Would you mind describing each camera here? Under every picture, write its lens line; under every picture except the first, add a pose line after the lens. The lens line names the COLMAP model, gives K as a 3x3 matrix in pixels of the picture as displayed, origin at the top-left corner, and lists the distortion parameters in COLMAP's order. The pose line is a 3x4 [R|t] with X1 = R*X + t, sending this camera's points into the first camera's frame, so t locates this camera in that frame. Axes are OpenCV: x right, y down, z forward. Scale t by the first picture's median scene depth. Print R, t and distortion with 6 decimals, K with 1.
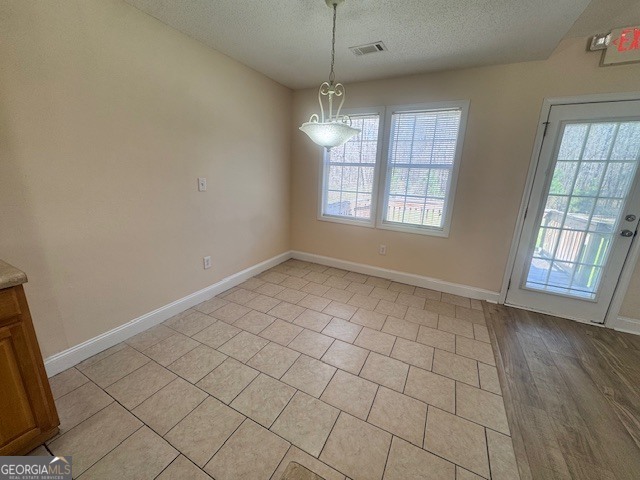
lens RADIAL K [[255.2, 0, 319.8], [0, 255.2, 237.1], [0, 0, 1]] dist [-0.000241, 0.000100]
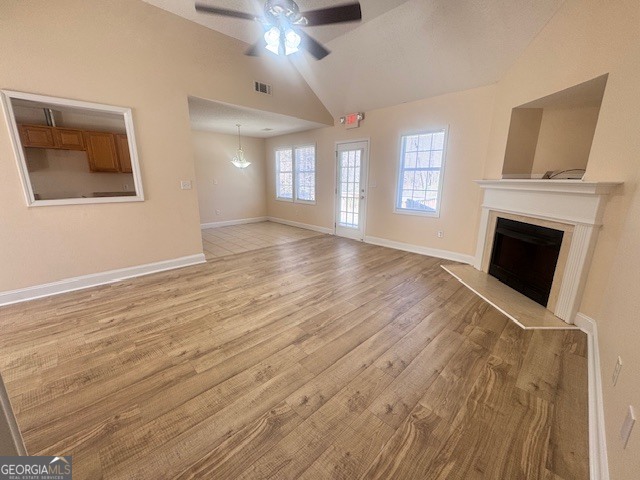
lens RADIAL K [[255.2, 0, 319.8], [0, 255.2, 237.1], [0, 0, 1]] dist [-0.000241, 0.000100]
pose [[0.951270, 0.037682, -0.306049, 1.084284], [-0.044585, 0.998884, -0.015591, 0.276850], [0.305120, 0.028477, 0.951888, -0.915022]]
